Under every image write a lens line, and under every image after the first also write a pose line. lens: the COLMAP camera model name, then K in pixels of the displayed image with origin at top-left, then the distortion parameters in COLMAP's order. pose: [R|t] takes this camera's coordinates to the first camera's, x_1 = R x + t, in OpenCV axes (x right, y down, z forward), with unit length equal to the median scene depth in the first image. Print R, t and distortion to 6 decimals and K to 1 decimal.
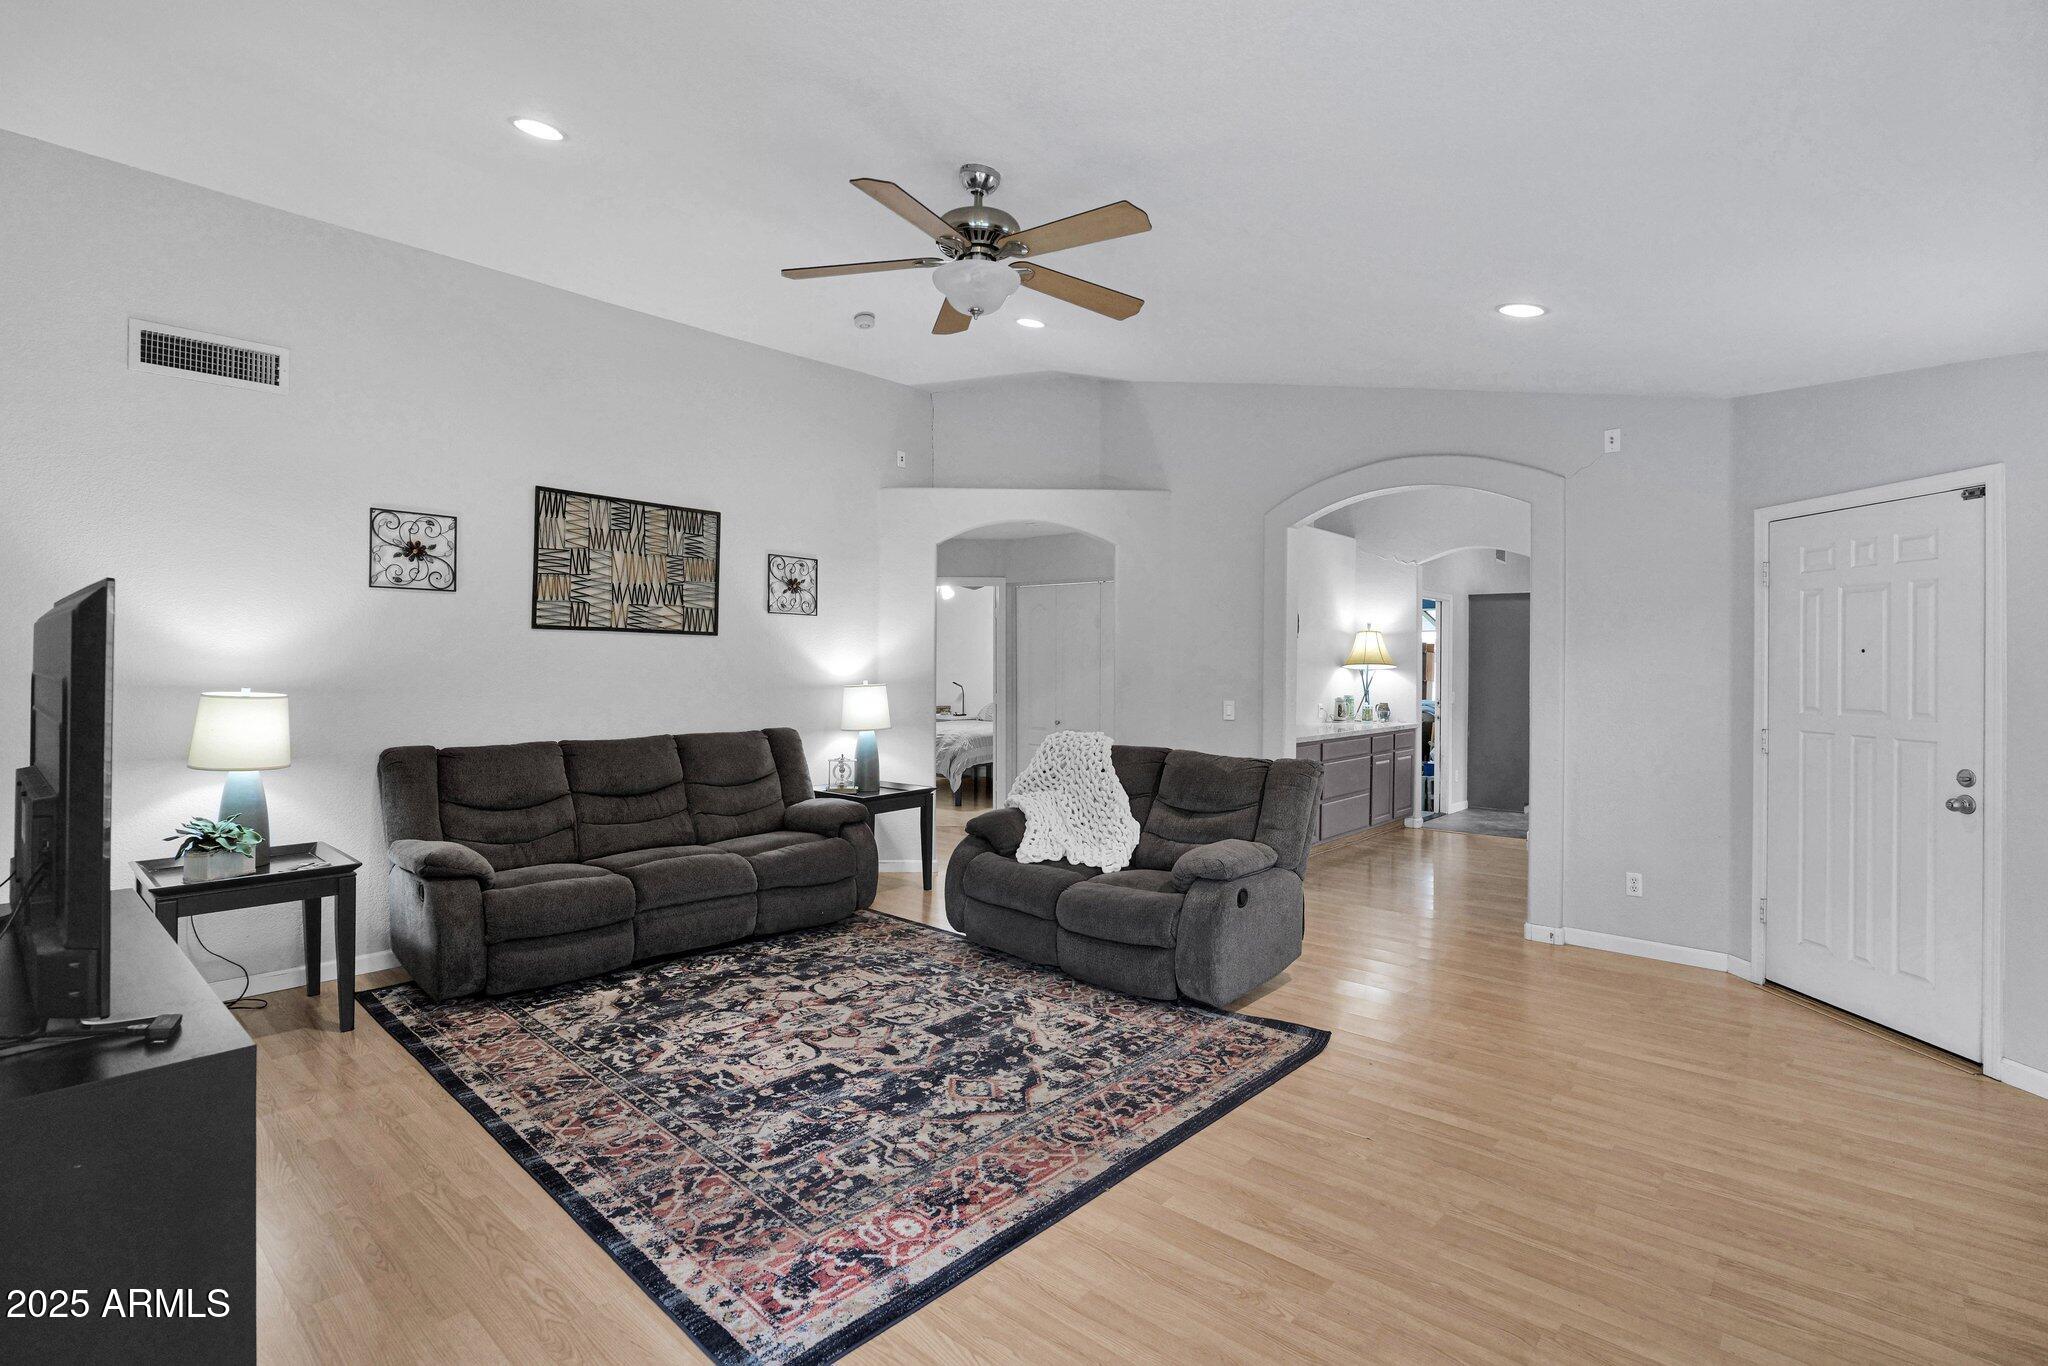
lens RADIAL K [[957.7, 0, 1026.6], [0, 957.7, 665.6], [0, 0, 1]] dist [-0.028567, 0.007615]
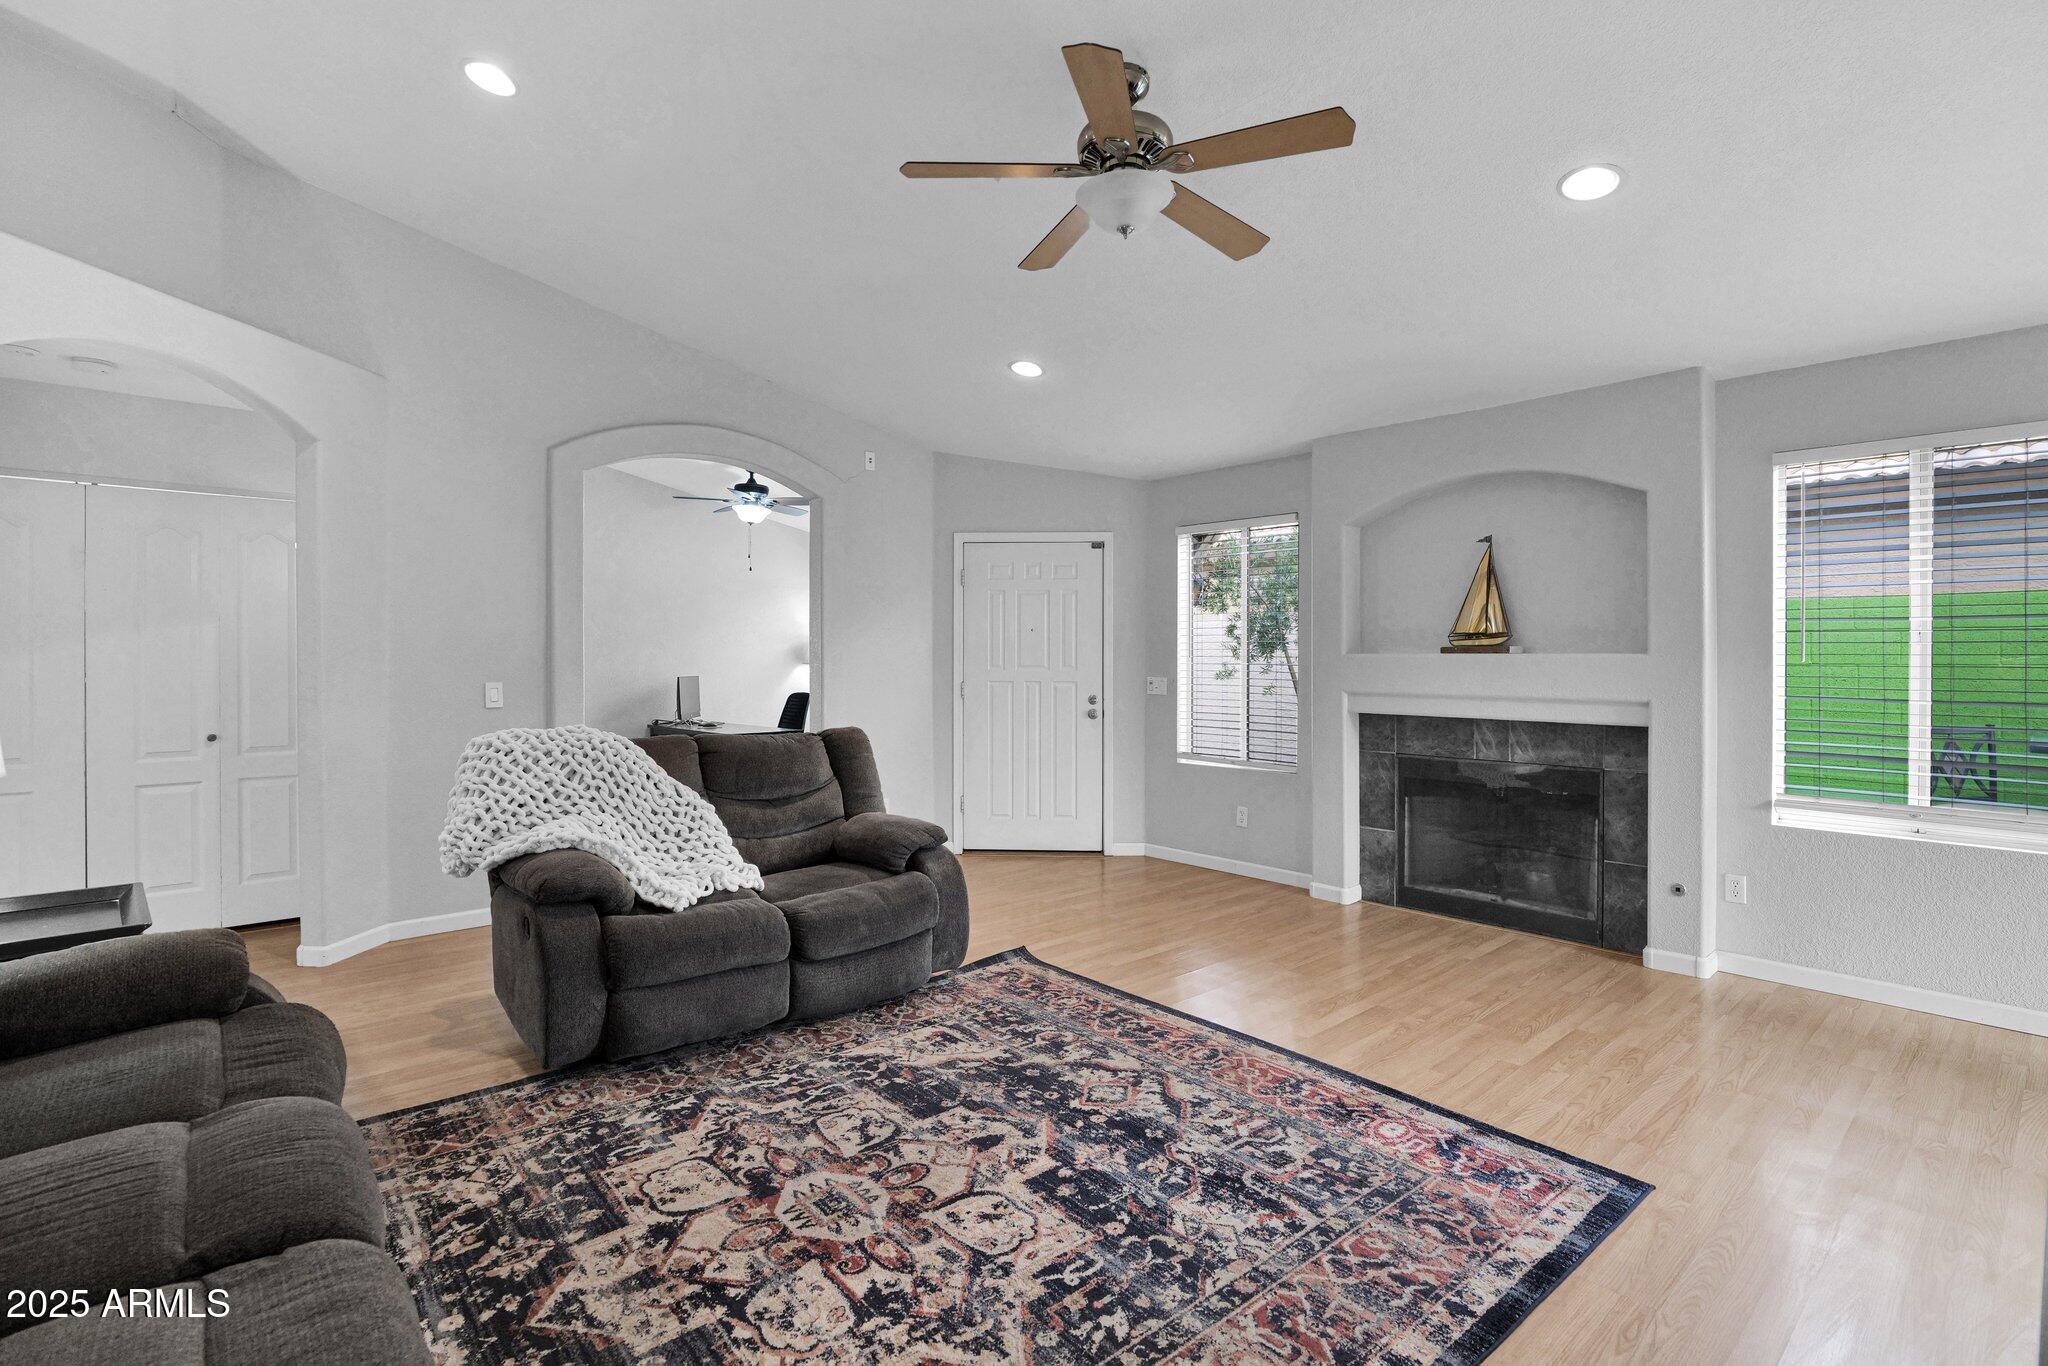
lens RADIAL K [[957.7, 0, 1016.7], [0, 957.7, 671.9], [0, 0, 1]] dist [-0.028567, 0.007615]
pose [[0.133178, -0.020831, 0.990873, -0.822190], [0.005191, 0.999780, 0.020321, 0.024287], [-0.991079, 0.002437, 0.133257, 0.836292]]
